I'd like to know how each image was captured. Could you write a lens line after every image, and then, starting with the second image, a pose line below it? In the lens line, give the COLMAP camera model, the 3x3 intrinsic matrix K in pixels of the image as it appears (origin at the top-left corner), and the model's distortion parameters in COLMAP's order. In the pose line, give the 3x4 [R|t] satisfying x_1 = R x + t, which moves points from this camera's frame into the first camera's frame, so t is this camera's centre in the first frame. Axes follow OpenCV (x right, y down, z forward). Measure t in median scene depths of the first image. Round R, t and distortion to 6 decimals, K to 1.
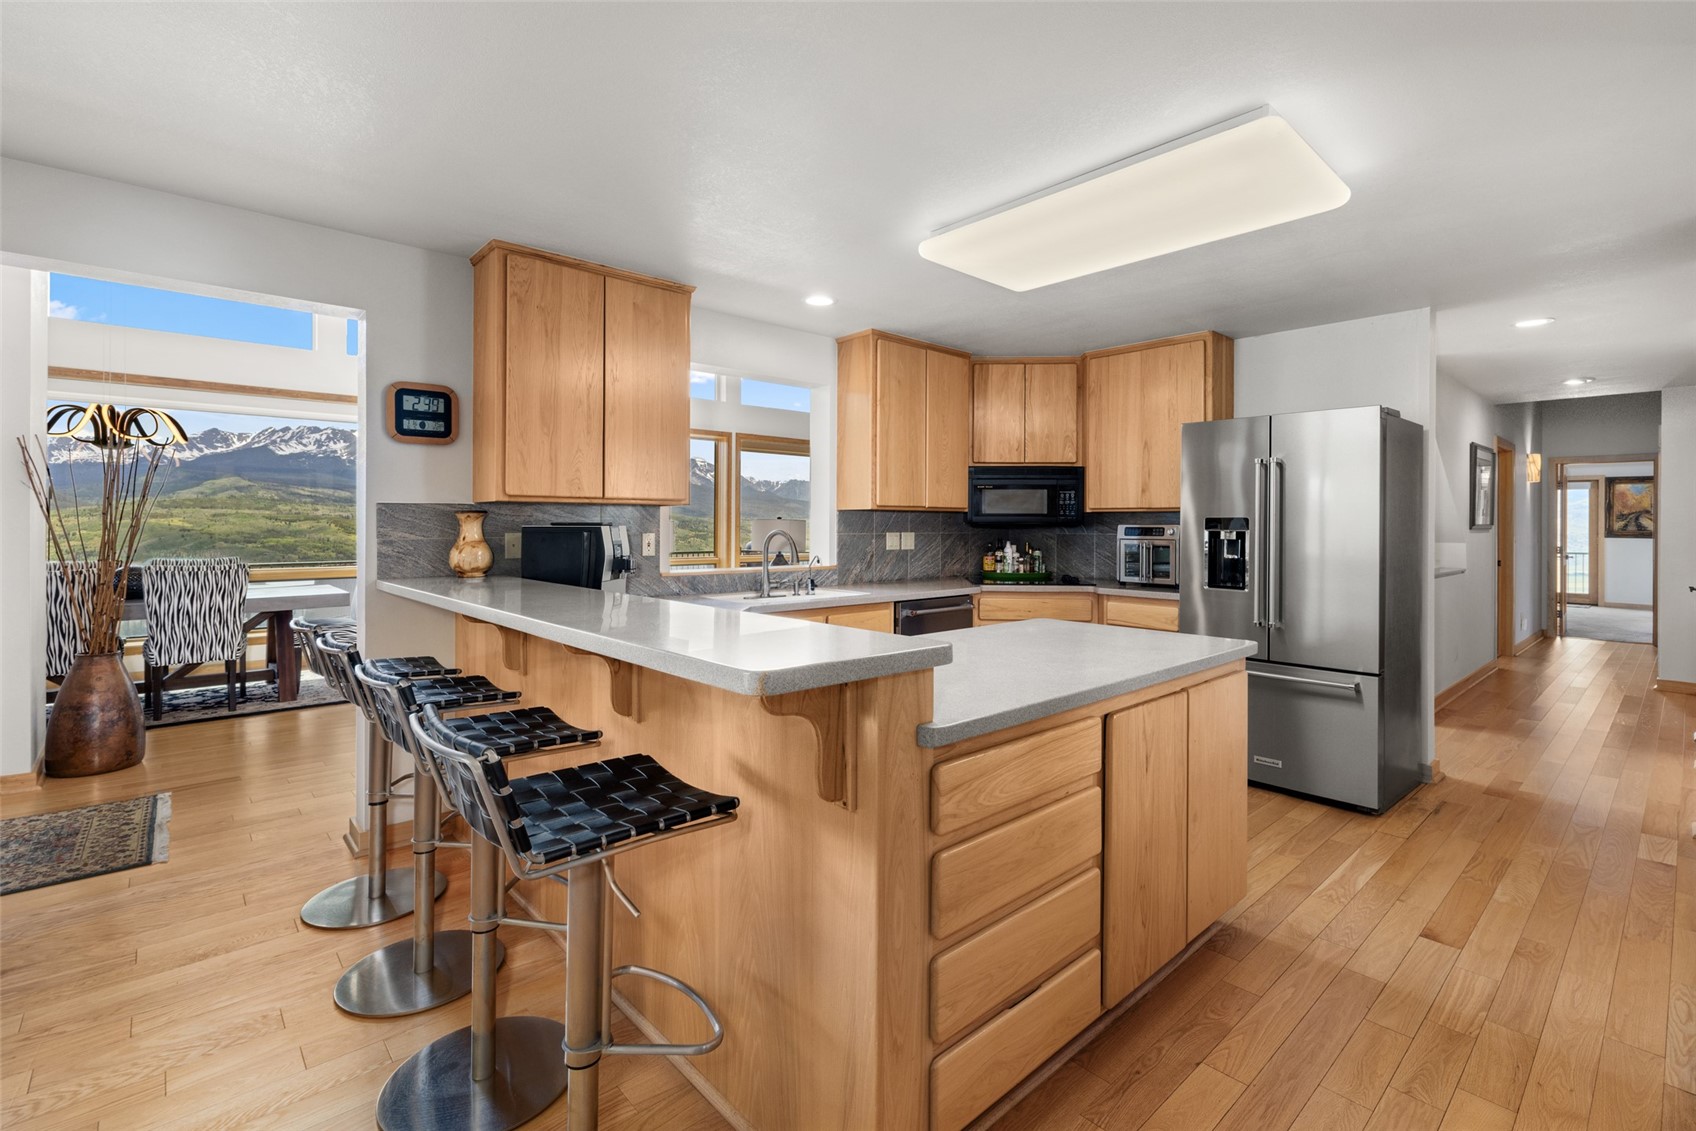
lens RADIAL K [[777.1, 0, 881.6], [0, 777.1, 523.6], [0, 0, 1]] dist [-0.000548, -0.000490]
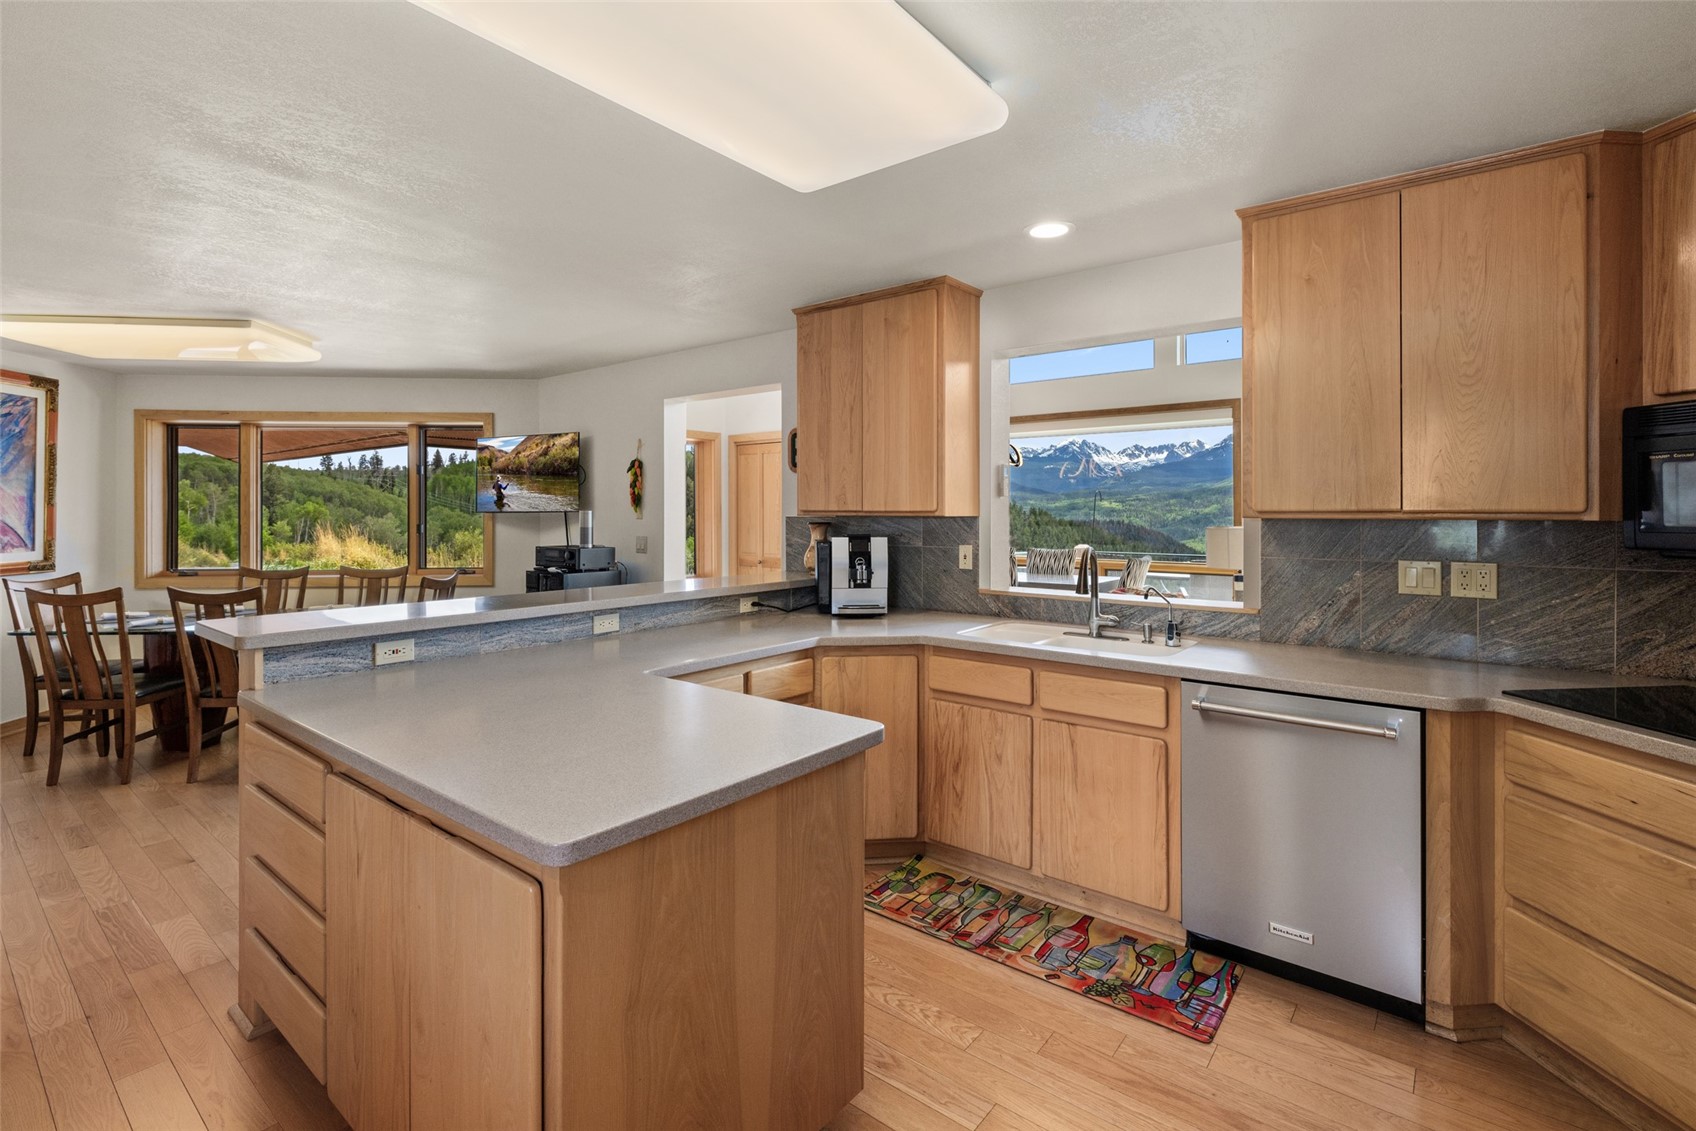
lens RADIAL K [[777.1, 0, 822.0], [0, 777.1, 511.3], [0, 0, 1]] dist [-0.000548, -0.000490]
pose [[0.105185, -0.008537, -0.994416, 0.594826], [-0.001351, 0.999961, -0.008728, -0.019285], [0.994452, 0.002261, 0.105169, 0.702534]]
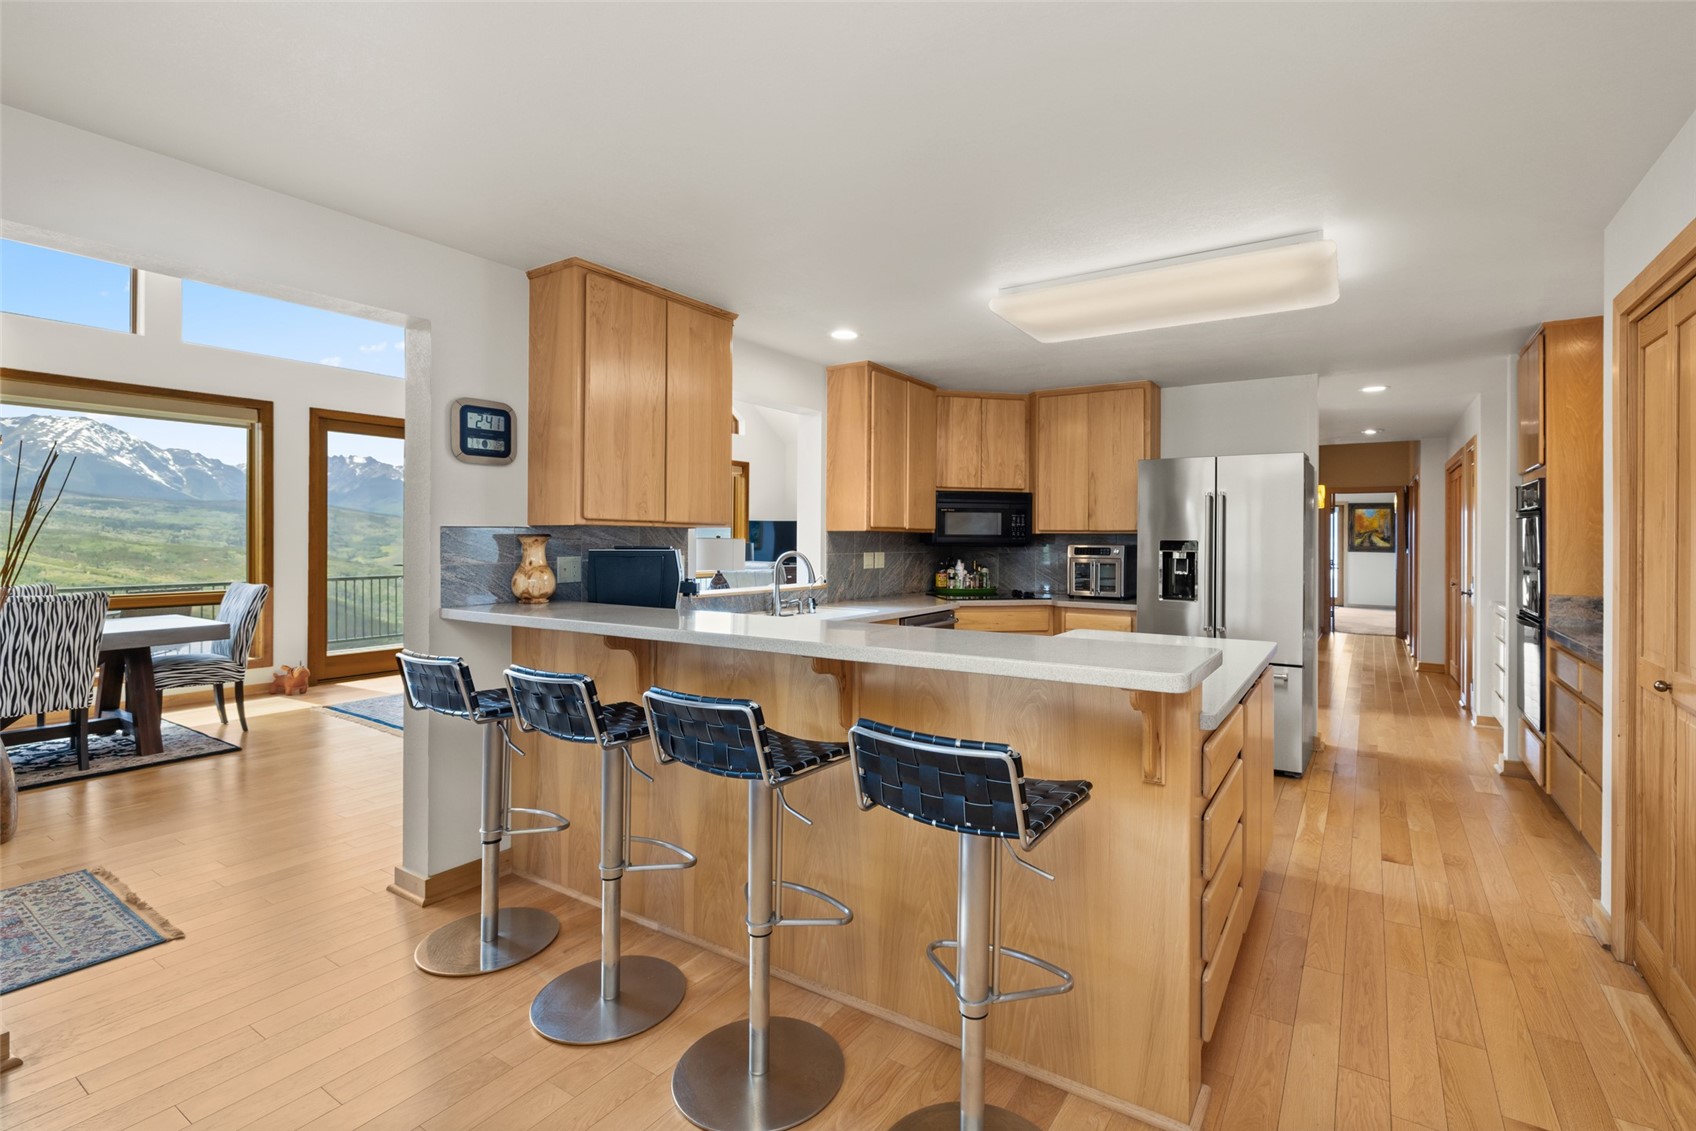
lens RADIAL K [[777.1, 0, 900.0], [0, 777.1, 536.2], [0, 0, 1]] dist [-0.000548, -0.000490]
pose [[0.964945, 0.002291, 0.262441, -0.277703], [-0.001830, 0.999996, -0.002003, -0.010646], [-0.262444, 0.001453, 0.964946, -0.038540]]
